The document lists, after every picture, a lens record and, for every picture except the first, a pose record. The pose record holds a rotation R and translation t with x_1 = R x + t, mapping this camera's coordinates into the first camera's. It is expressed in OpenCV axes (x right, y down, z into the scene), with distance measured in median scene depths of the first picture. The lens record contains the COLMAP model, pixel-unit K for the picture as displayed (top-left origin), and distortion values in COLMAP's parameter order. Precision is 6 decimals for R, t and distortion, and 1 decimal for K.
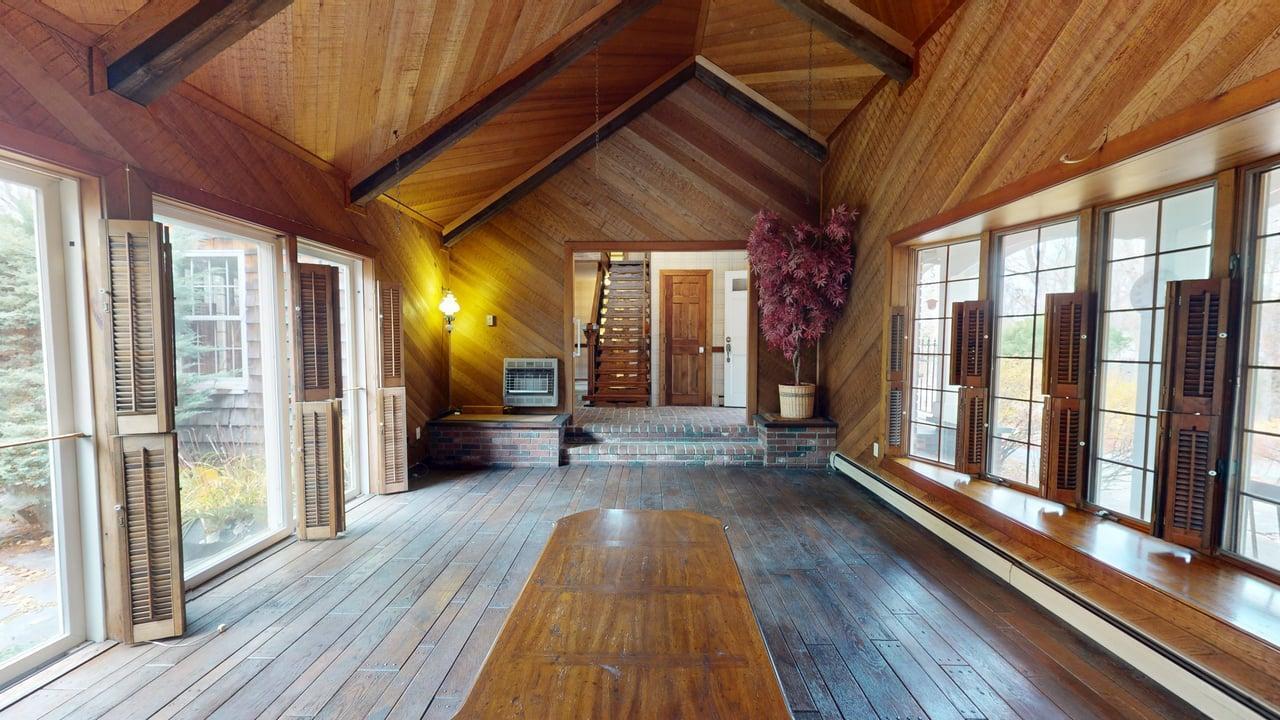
lens RADIAL K [[507.6, 0, 642.0], [0, 507.6, 361.8], [0, 0, 1]] dist [-0.000132, 0.000088]
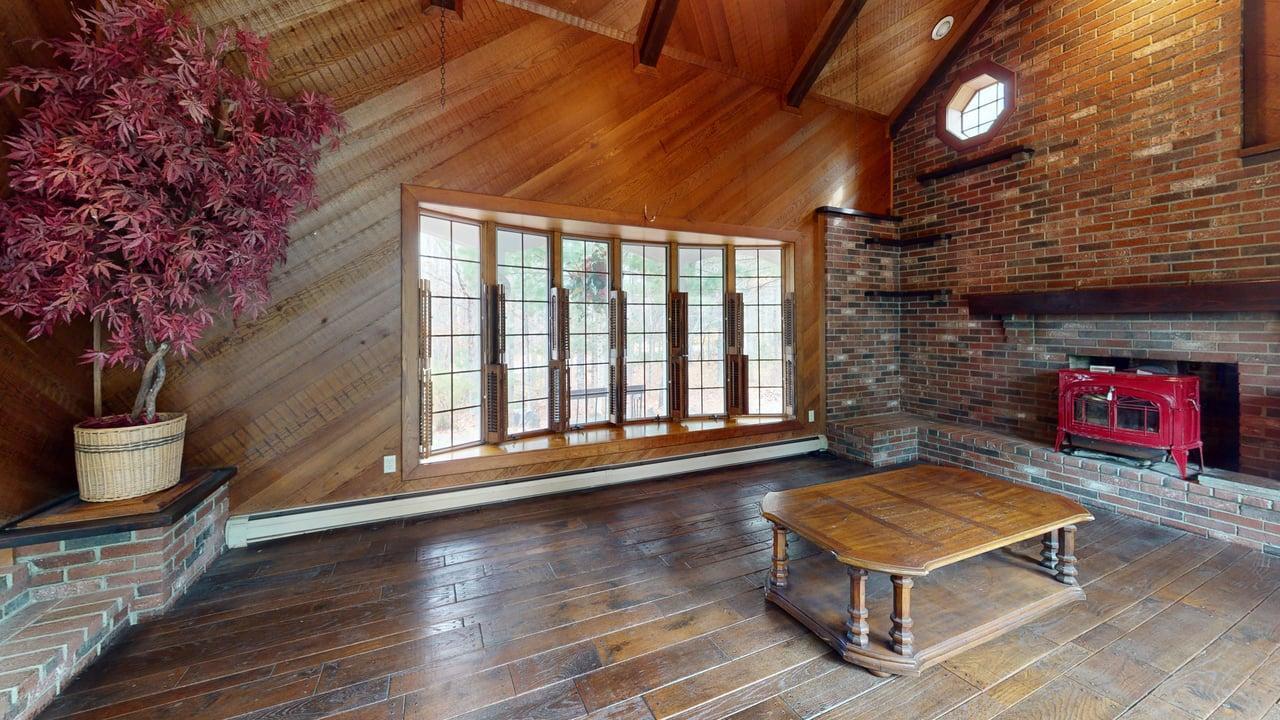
lens RADIAL K [[507.6, 0, 642.0], [0, 507.6, 361.8], [0, 0, 1]] dist [-0.000132, 0.000088]
pose [[-0.473138, -0.057568, 0.879105, -0.409334], [0.026048, 0.996512, 0.079275, -0.032582], [-0.880603, 0.060407, -0.469988, 1.136491]]
